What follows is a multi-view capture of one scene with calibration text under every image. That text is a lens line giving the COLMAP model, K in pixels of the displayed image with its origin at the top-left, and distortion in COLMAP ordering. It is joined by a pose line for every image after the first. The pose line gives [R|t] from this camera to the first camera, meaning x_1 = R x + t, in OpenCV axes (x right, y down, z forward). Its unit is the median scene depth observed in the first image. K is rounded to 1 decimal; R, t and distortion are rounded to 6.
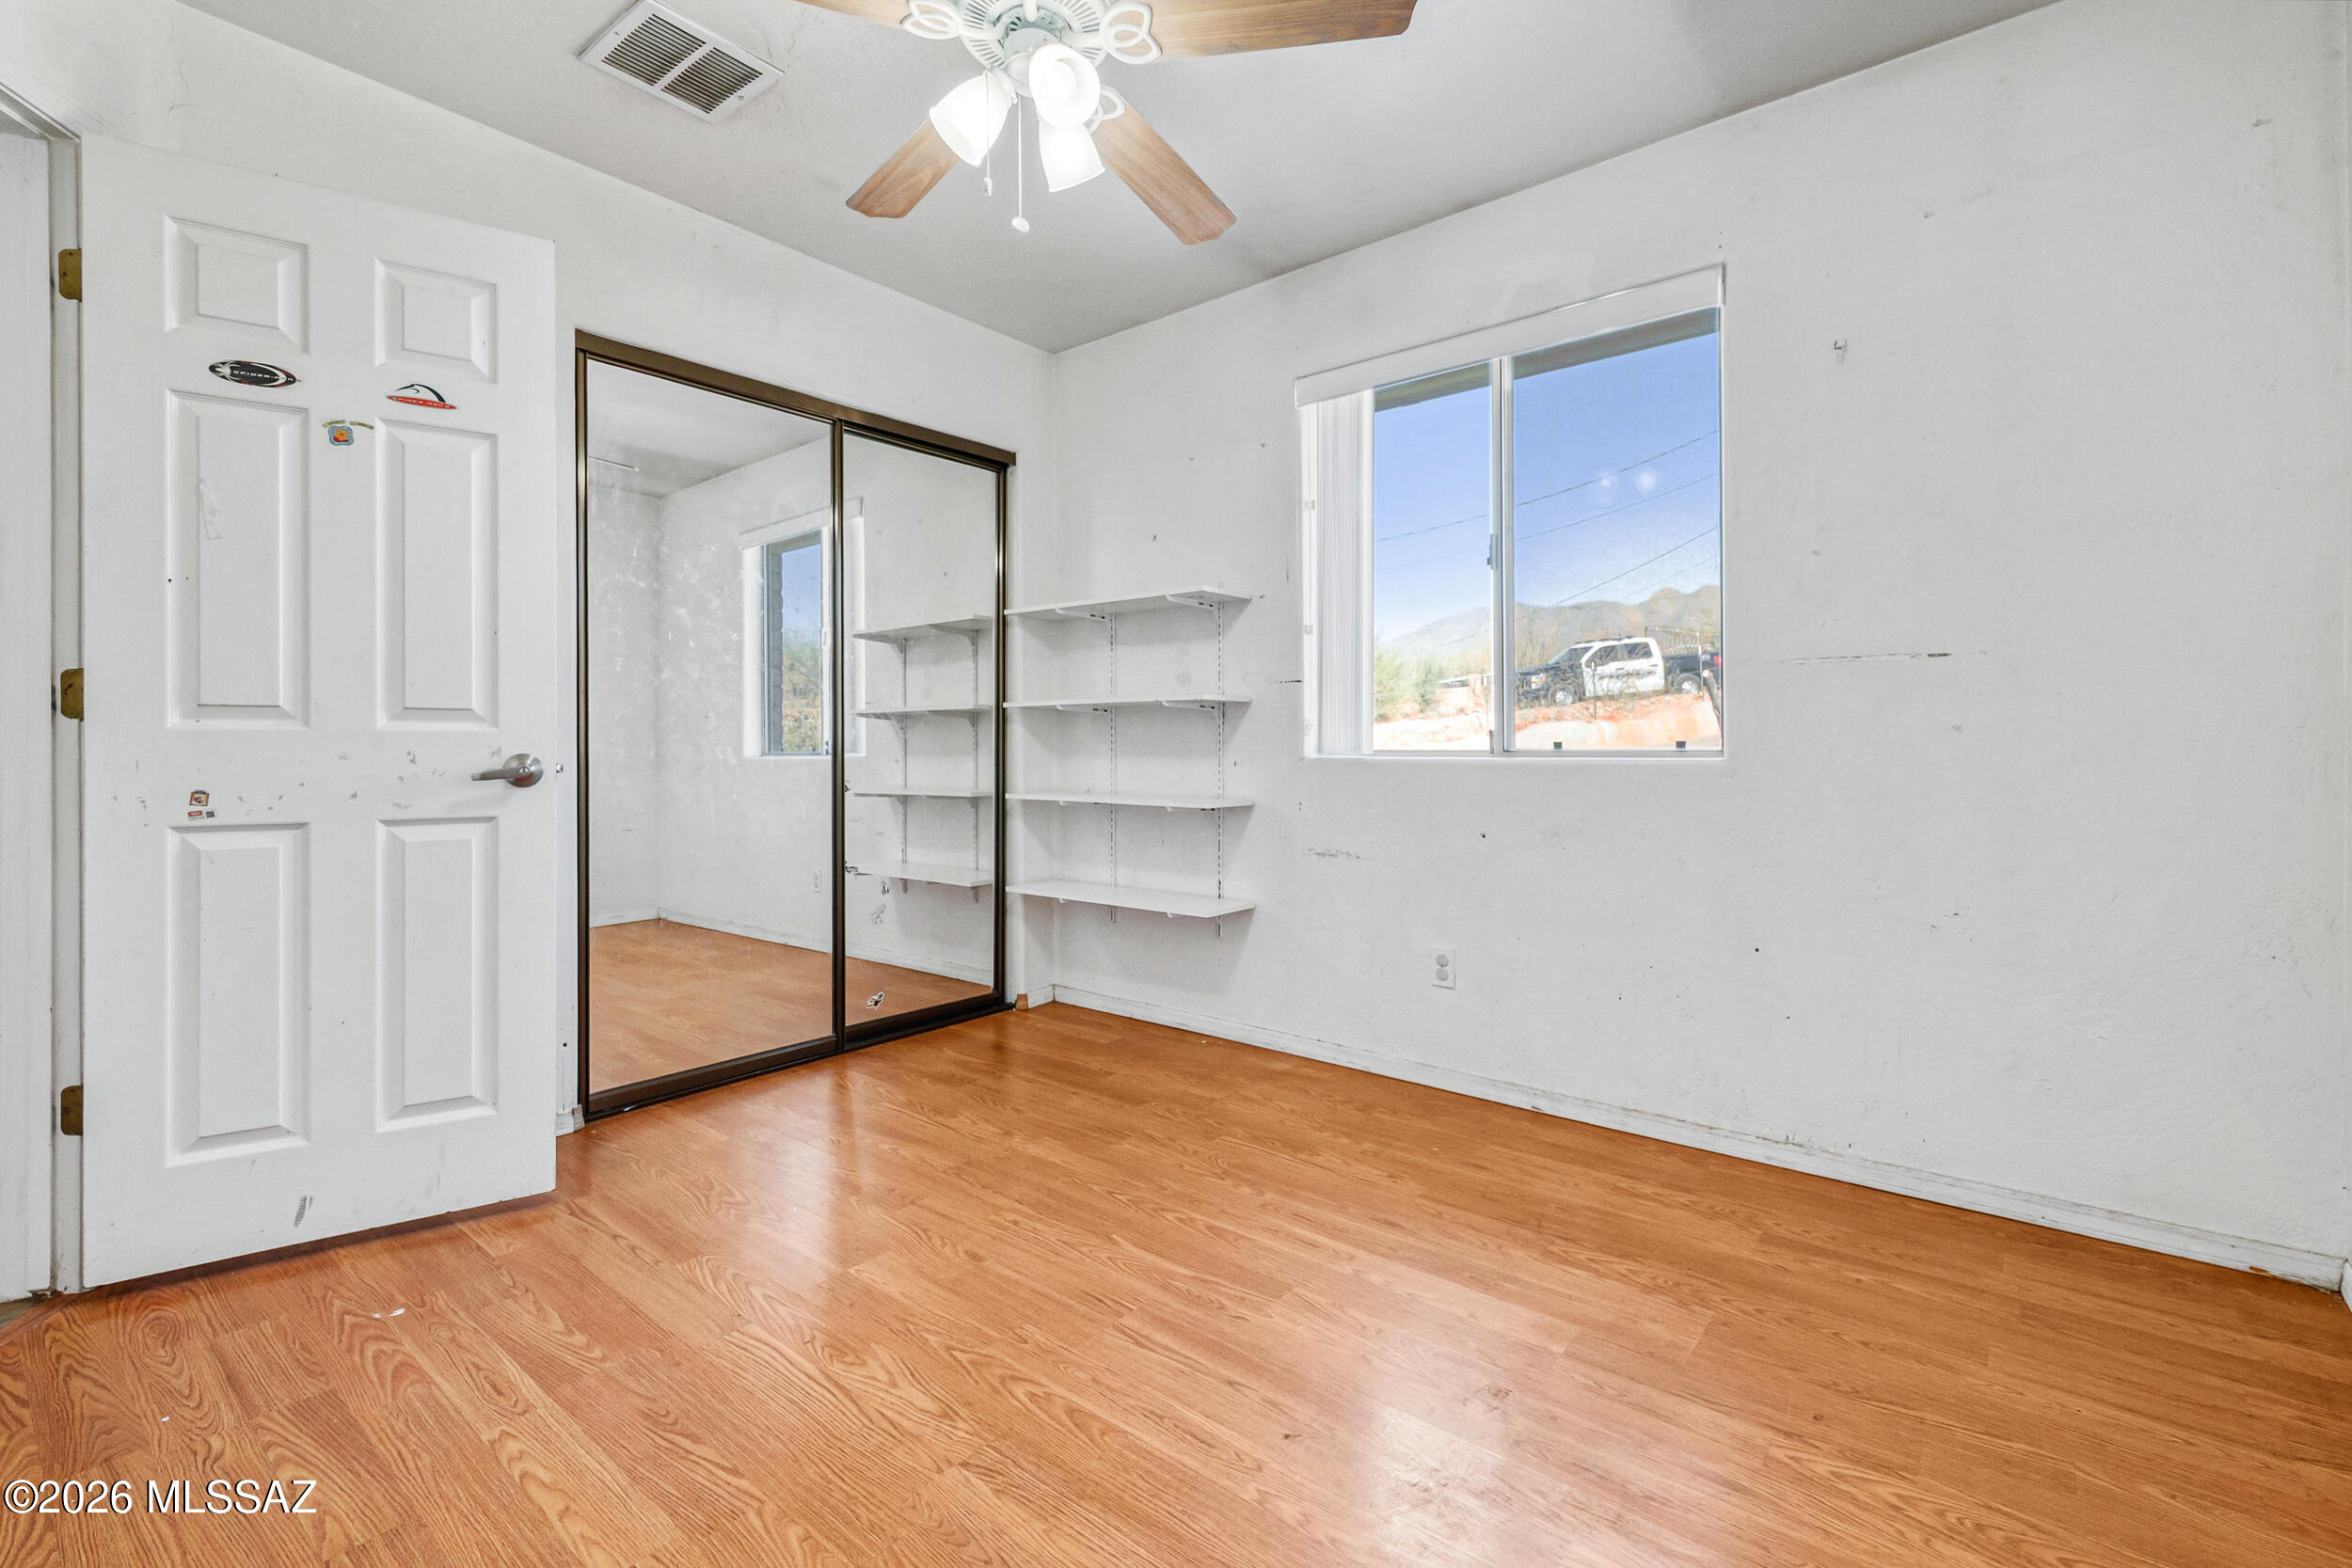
lens RADIAL K [[1042.3, 0, 1168.1], [0, 1042.3, 744.9], [0, 0, 1]] dist [0.004188, -0.000693]
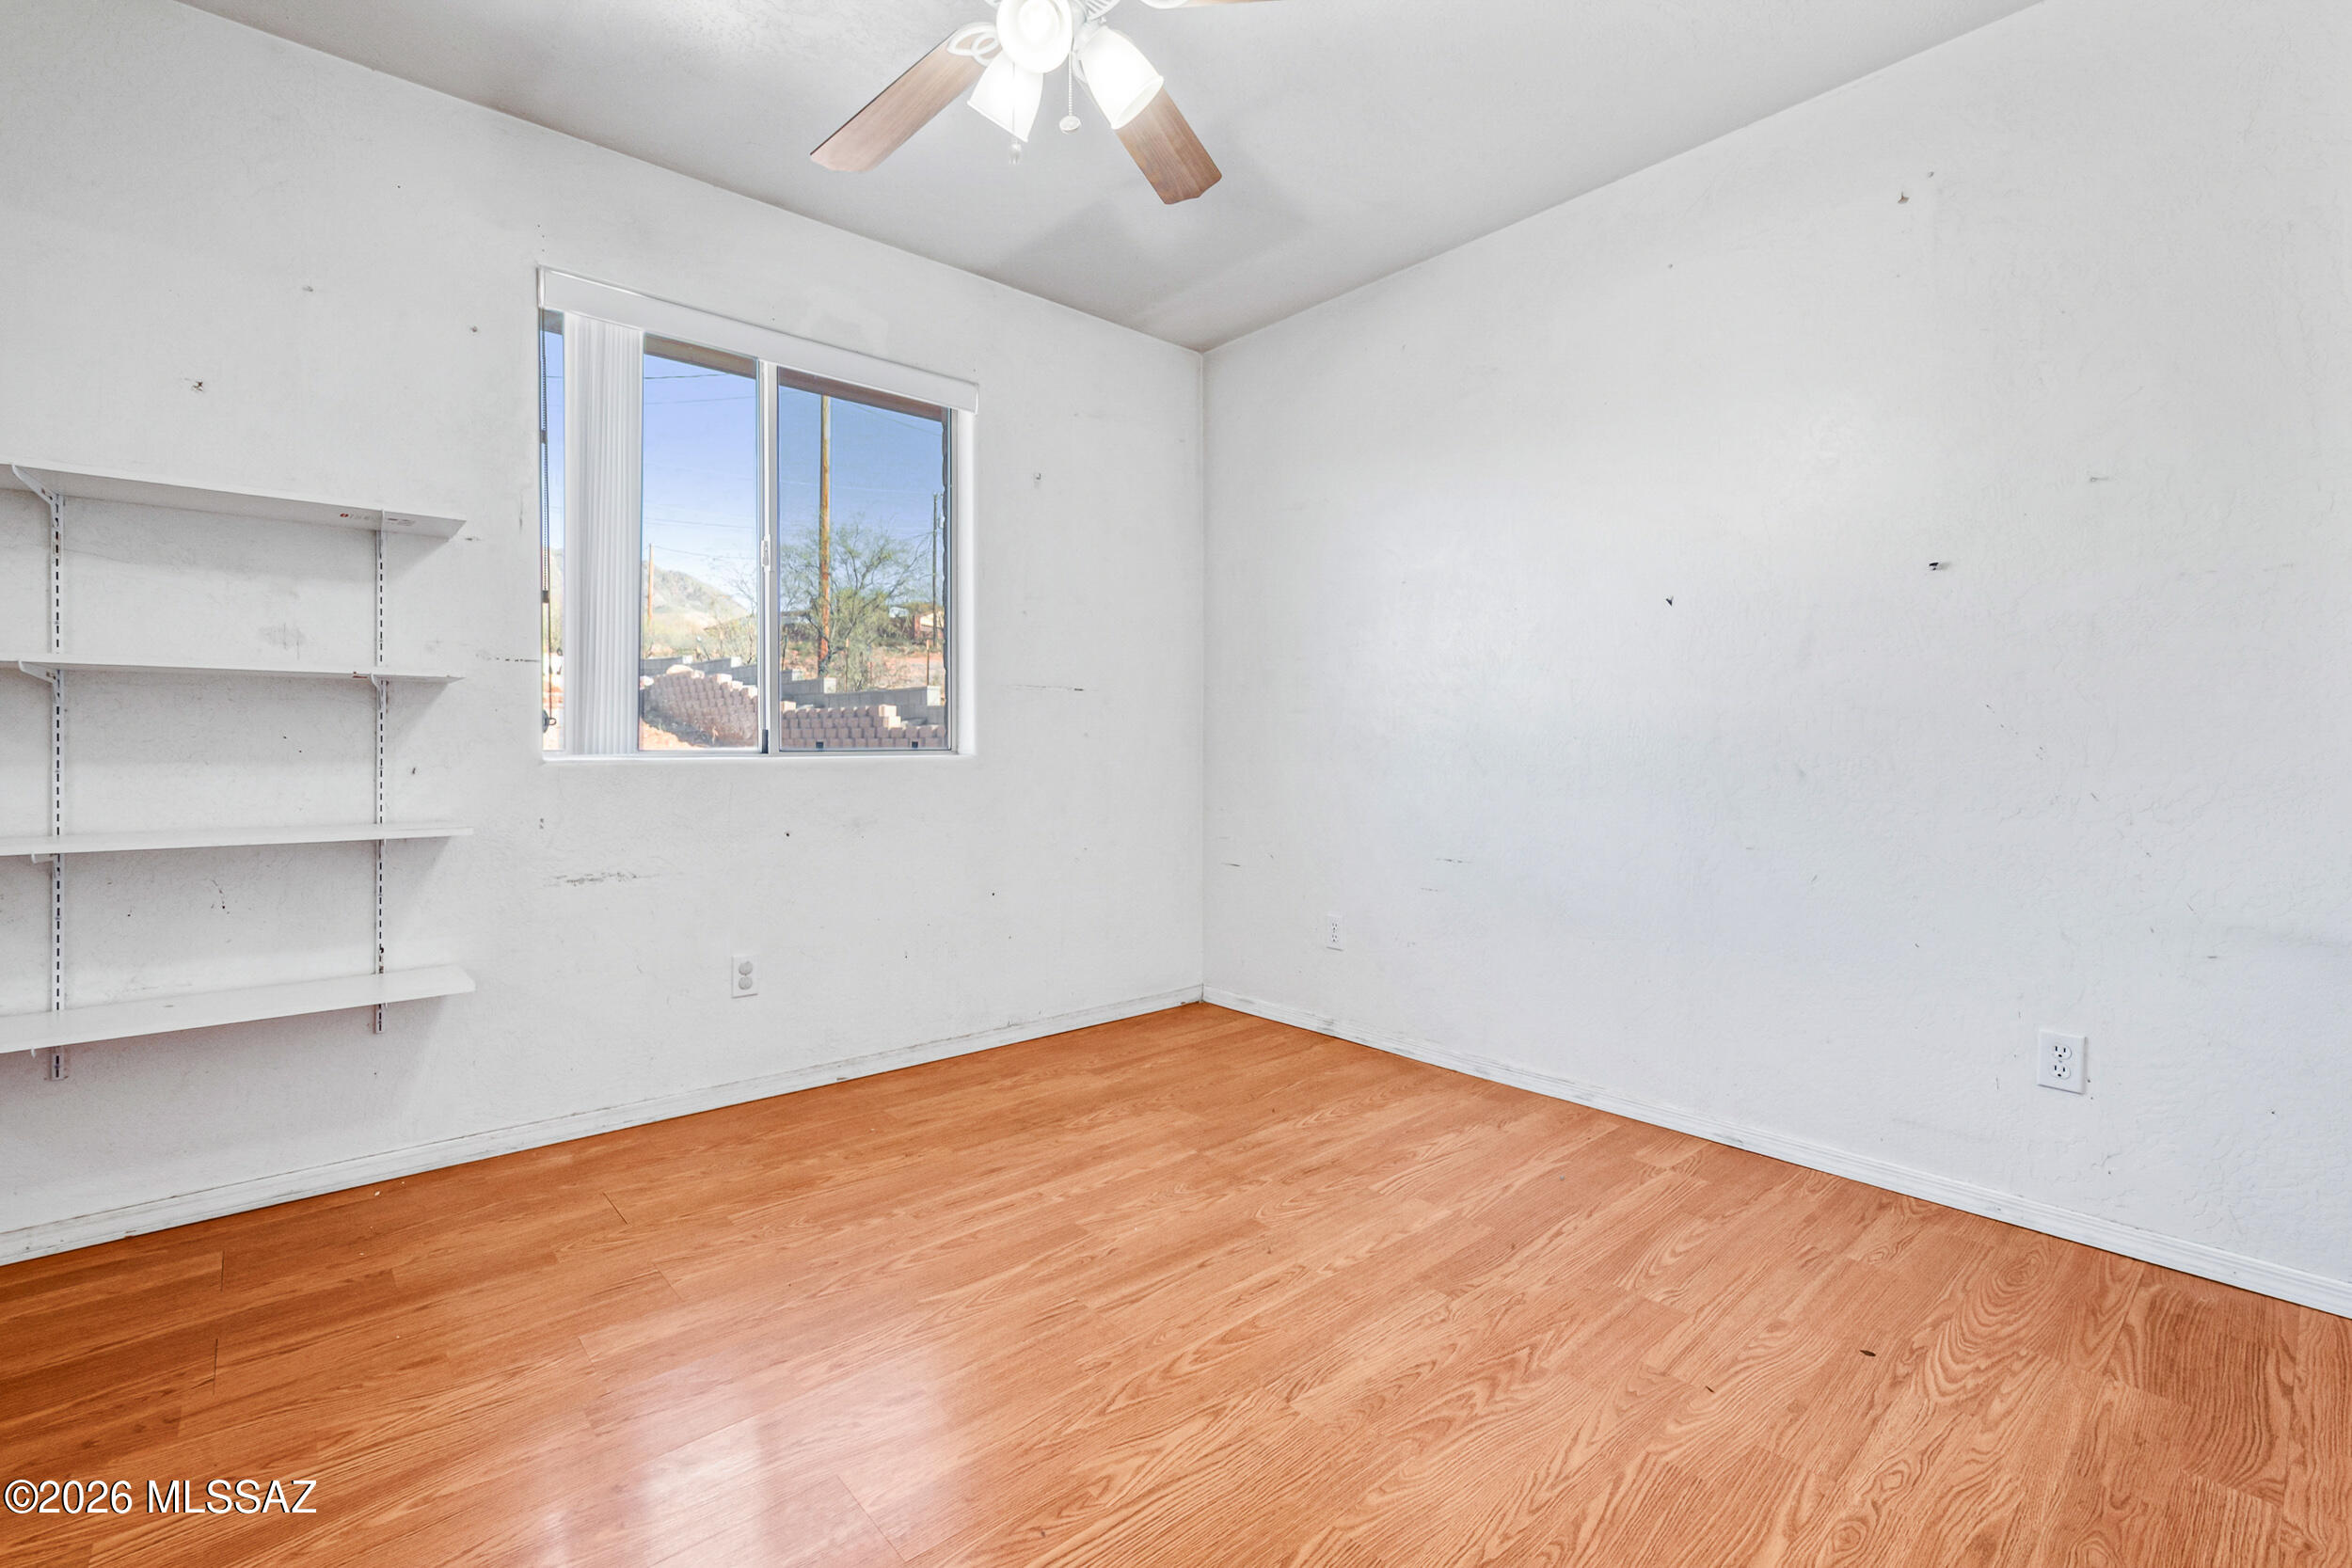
lens RADIAL K [[1053.4, 0, 1169.0], [0, 1053.4, 747.2], [0, 0, 1]] dist [0.006485, -0.000373]
pose [[0.143509, -0.000901, 0.989649, -0.832544], [-0.002551, 0.999996, 0.001280, 0.000404], [-0.989646, -0.002708, 0.143506, 0.612419]]
